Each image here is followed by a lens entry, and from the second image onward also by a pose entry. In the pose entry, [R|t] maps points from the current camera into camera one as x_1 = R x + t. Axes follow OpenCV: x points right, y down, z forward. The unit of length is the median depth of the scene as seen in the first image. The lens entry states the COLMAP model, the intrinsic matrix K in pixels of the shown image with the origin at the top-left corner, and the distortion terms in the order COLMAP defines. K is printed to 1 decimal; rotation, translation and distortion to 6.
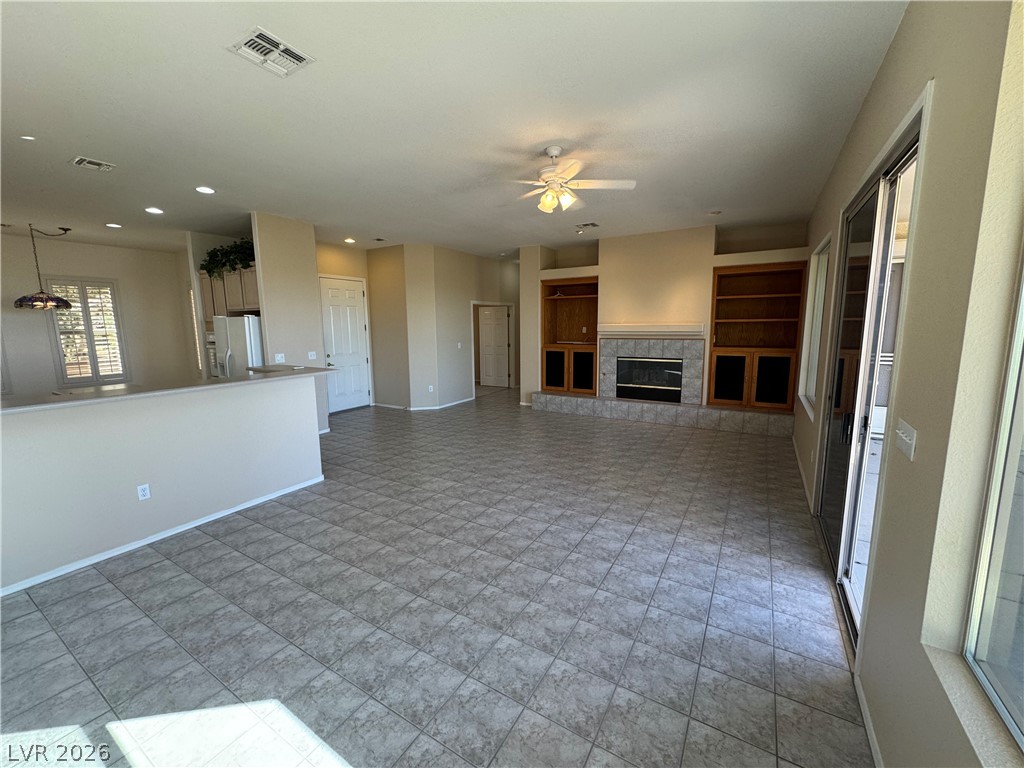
lens RADIAL K [[407.7, 0, 497.7], [0, 407.7, 383.2], [0, 0, 1]] dist [-0.002706, 0.000531]
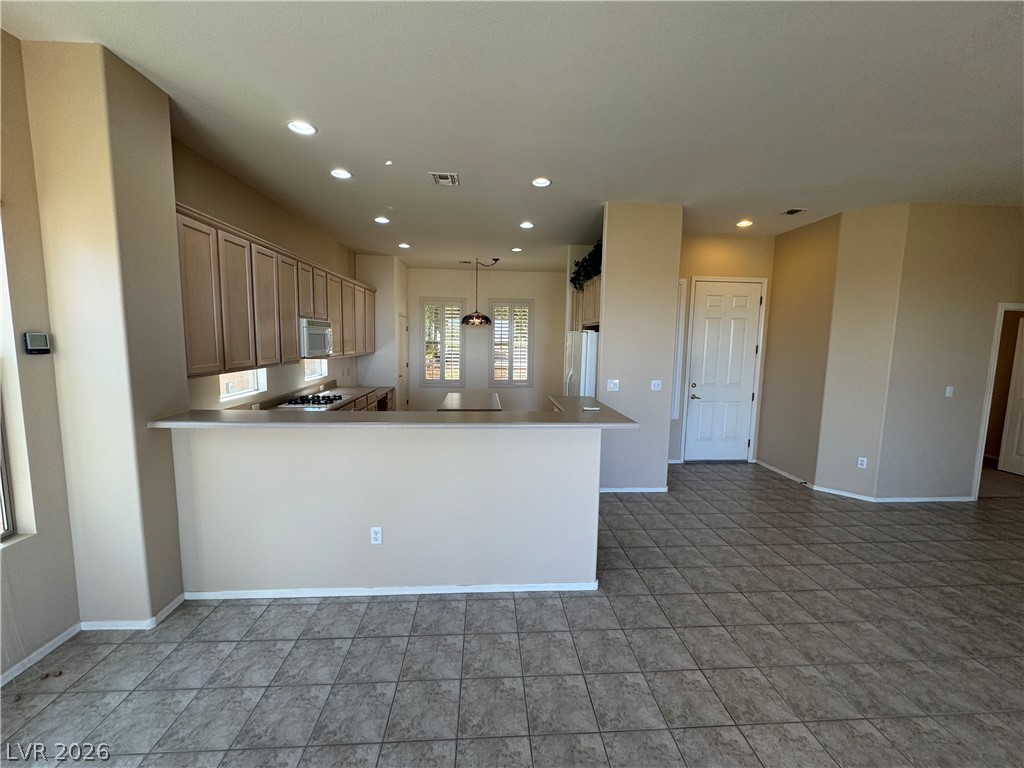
lens RADIAL K [[407.7, 0, 513.2], [0, 407.7, 386.2], [0, 0, 1]] dist [-0.002706, 0.000531]
pose [[0.602612, 0.111114, -0.790261, -0.028084], [-0.136346, 0.990035, 0.035232, -0.056173], [0.786300, 0.086518, 0.611757, 0.339234]]
